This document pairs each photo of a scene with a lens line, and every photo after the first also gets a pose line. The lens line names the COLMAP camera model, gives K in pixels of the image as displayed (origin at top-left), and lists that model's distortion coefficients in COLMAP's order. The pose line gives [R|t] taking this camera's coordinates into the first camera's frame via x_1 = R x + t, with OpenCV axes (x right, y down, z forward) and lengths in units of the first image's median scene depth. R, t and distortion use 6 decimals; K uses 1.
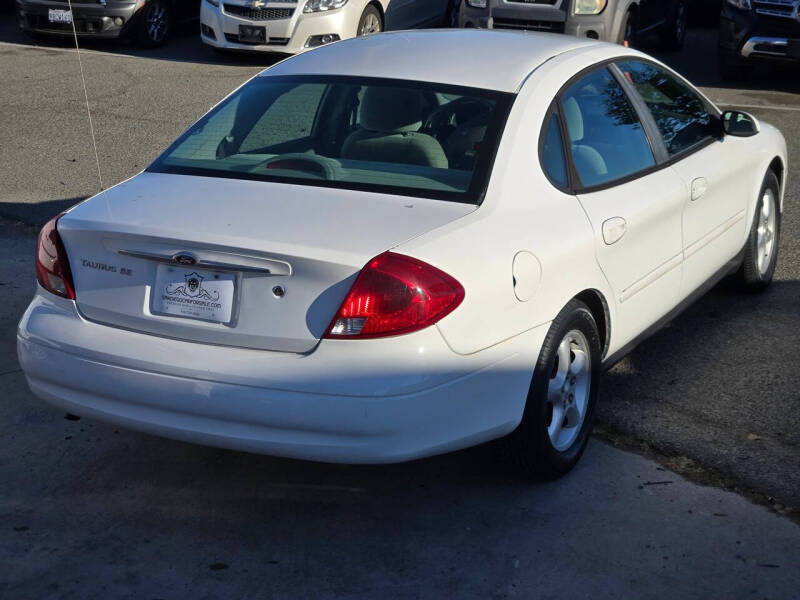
lens RADIAL K [[1616.4, 0, 418.1], [0, 1616.4, 255.3], [0, 0, 1]] dist [-0.807621, 9.240569]
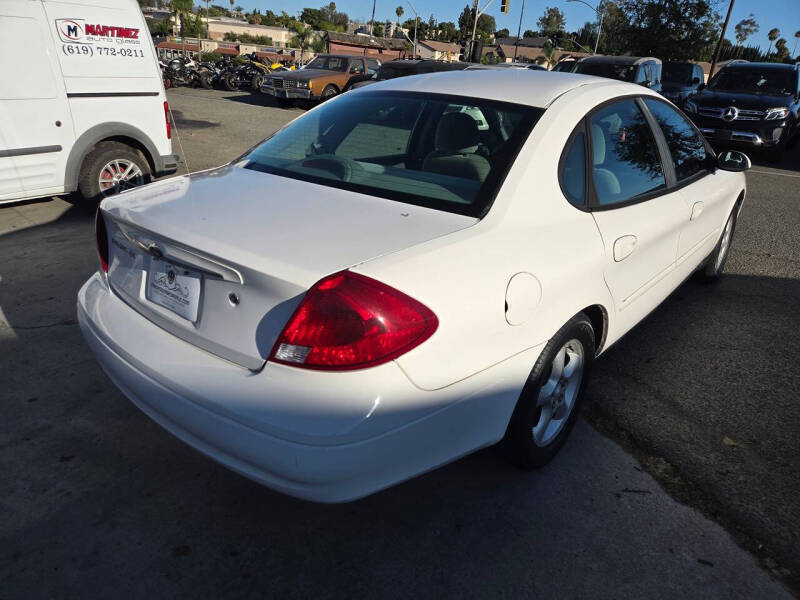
lens RADIAL K [[552.1, 0, 386.2], [0, 552.1, 303.7], [0, 0, 1]] dist [0.038030, -0.023760]
pose [[0.968208, 0.117719, -0.220714, 0.059530], [-0.080783, 0.982214, 0.169497, -0.031506], [0.236742, -0.146278, 0.960498, 0.652210]]
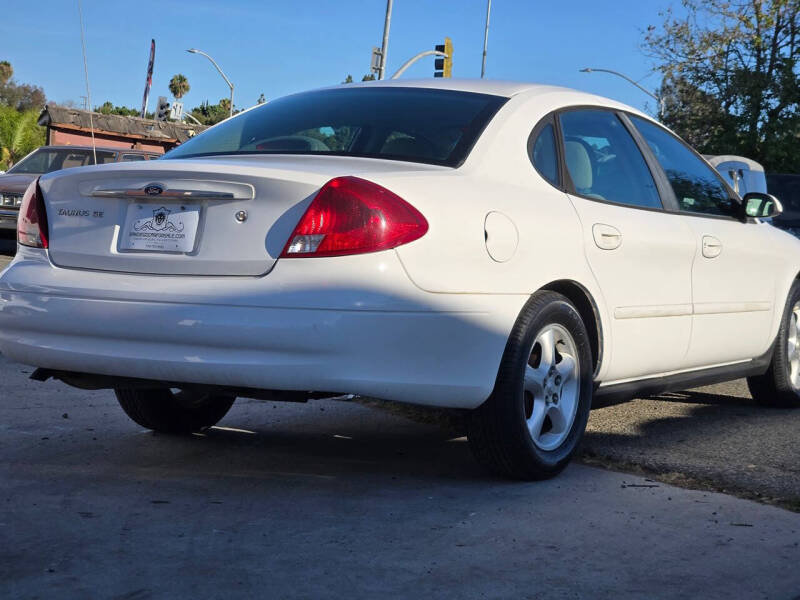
lens RADIAL K [[1616.4, 0, 418.1], [0, 1616.4, 255.3], [0, 0, 1]] dist [-0.807621, 9.240569]
pose [[0.996542, 0.031326, -0.076962, 0.089986], [-0.047492, 0.974751, -0.218187, 0.232415], [0.068184, 0.221087, 0.972868, 0.045443]]
